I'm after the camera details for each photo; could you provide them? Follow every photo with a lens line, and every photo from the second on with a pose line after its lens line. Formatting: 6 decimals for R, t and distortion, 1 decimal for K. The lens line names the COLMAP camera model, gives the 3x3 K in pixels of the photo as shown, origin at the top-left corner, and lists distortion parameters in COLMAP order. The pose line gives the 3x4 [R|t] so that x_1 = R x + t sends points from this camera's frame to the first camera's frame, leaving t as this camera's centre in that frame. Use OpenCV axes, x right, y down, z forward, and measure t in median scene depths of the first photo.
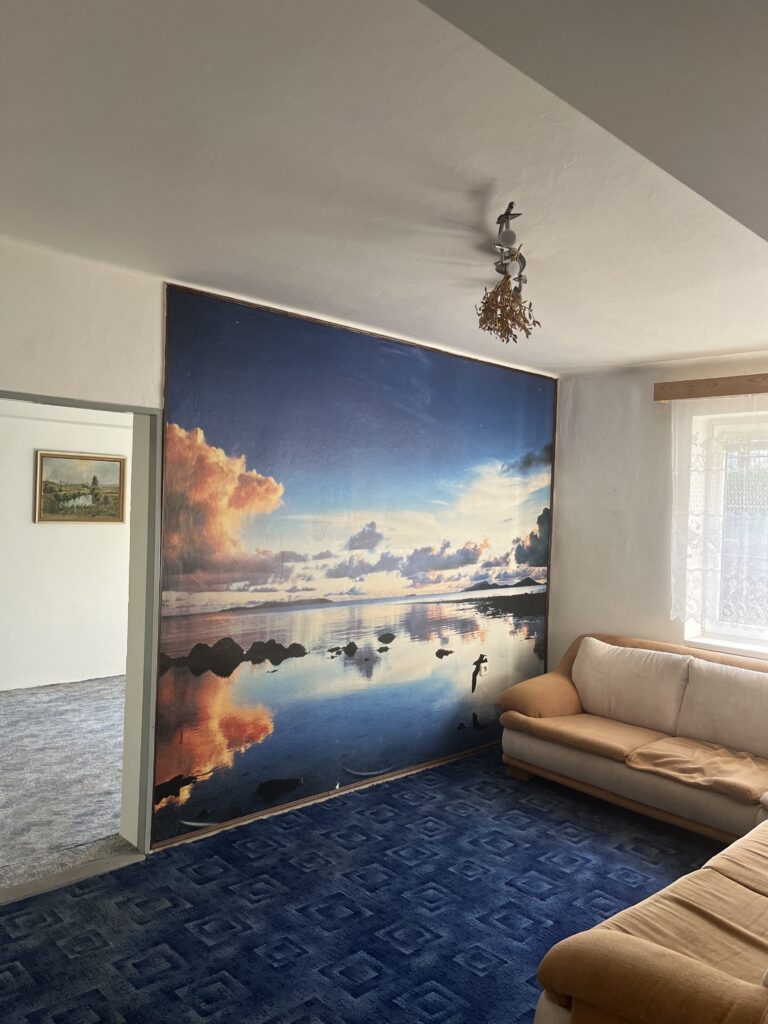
lens RADIAL K [[777.3, 0, 384.0], [0, 777.3, 512.0], [0, 0, 1]] dist [0.086341, -0.120612]
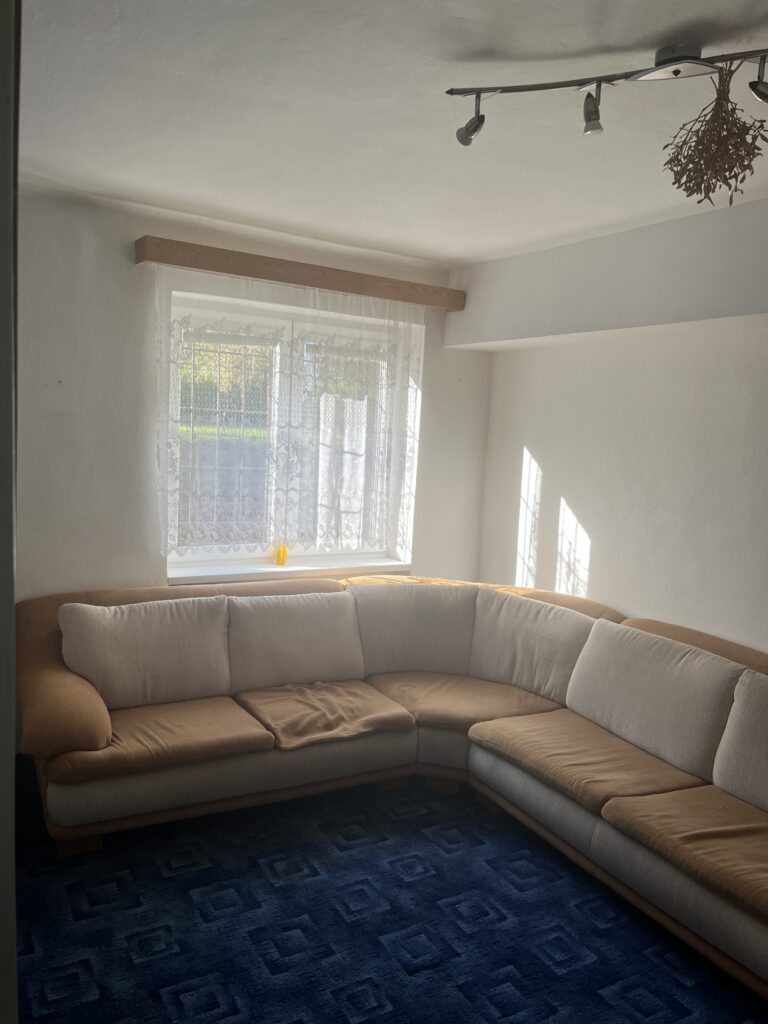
lens RADIAL K [[777.3, 0, 384.0], [0, 777.3, 512.0], [0, 0, 1]] dist [0.086341, -0.120612]
pose [[0.233928, -0.132003, 0.963251, -0.419638], [-0.033388, 0.989065, 0.143649, -0.032309], [-0.971681, -0.065765, 0.226963, 0.788132]]
